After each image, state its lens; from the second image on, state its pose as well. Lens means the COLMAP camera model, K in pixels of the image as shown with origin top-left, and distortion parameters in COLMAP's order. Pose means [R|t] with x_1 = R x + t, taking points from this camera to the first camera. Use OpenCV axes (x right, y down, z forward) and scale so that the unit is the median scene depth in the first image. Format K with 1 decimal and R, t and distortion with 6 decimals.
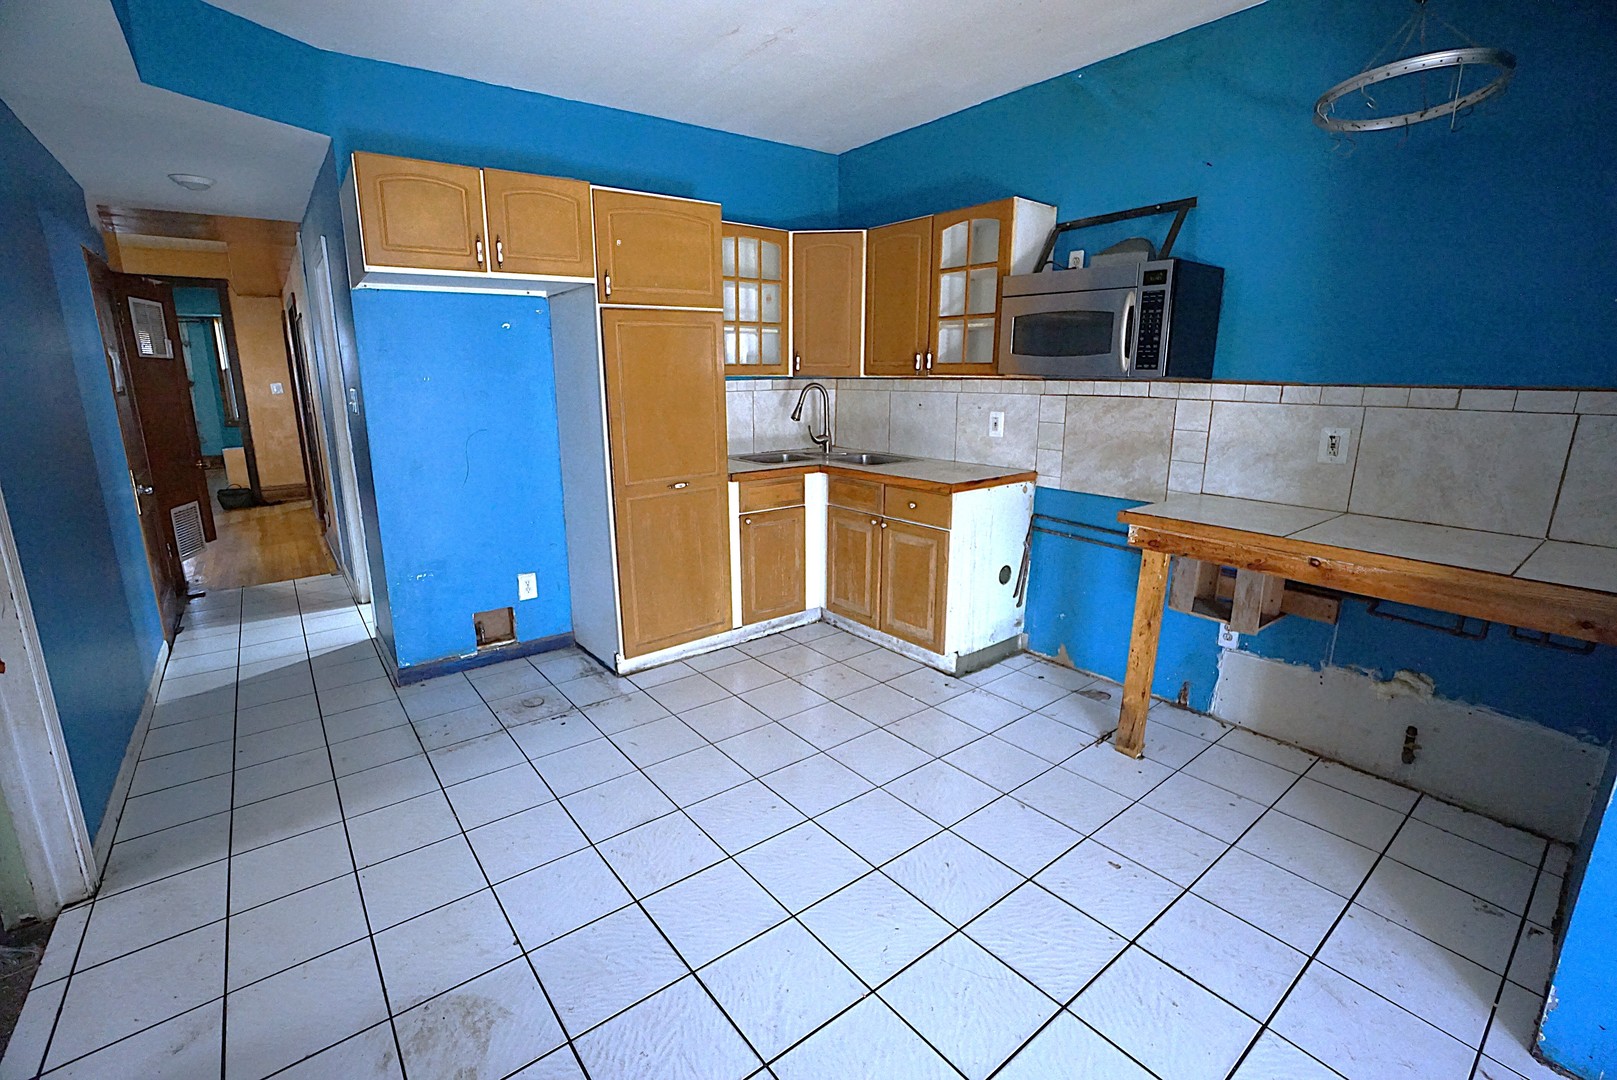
lens RADIAL K [[711.4, 0, 801.0], [0, 711.4, 534.6], [0, 0, 1]] dist [-0.038238, 0.010456]
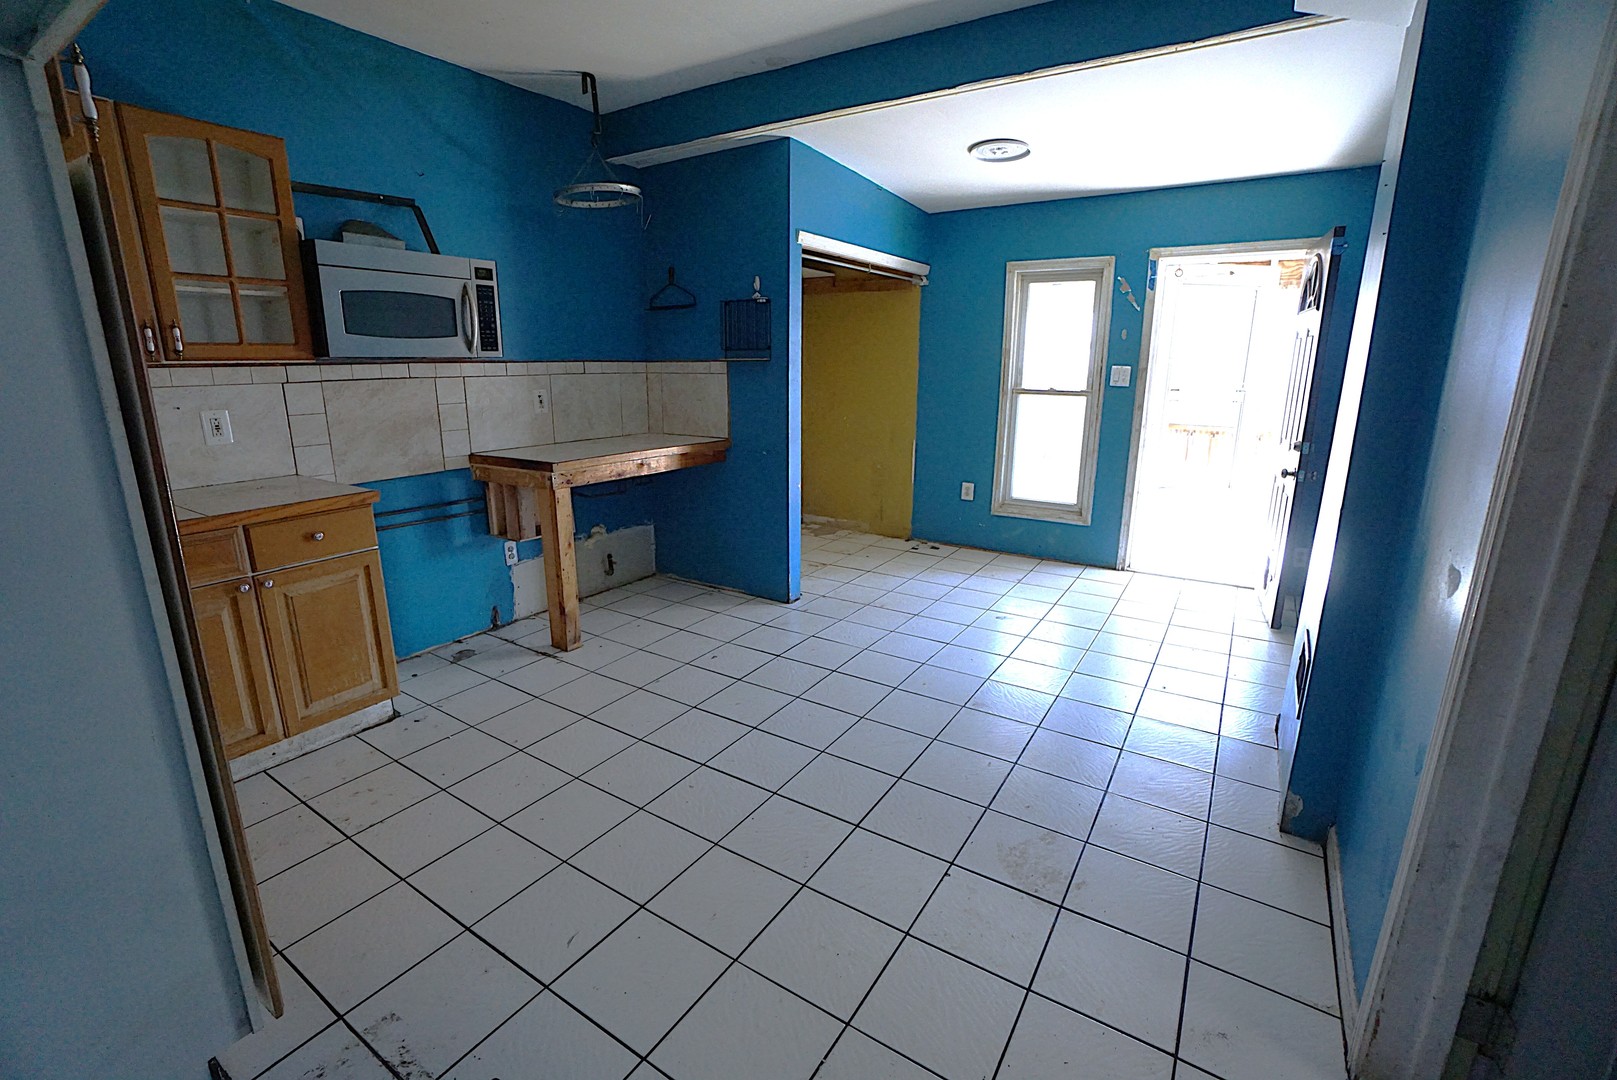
lens RADIAL K [[711.4, 0, 799.8], [0, 711.4, 540.7], [0, 0, 1]] dist [-0.038238, 0.010456]
pose [[-0.322475, -0.235880, 0.916717, -0.790747], [0.213043, 0.925521, 0.313088, -0.185526], [-0.922292, 0.296264, -0.248205, 0.844418]]
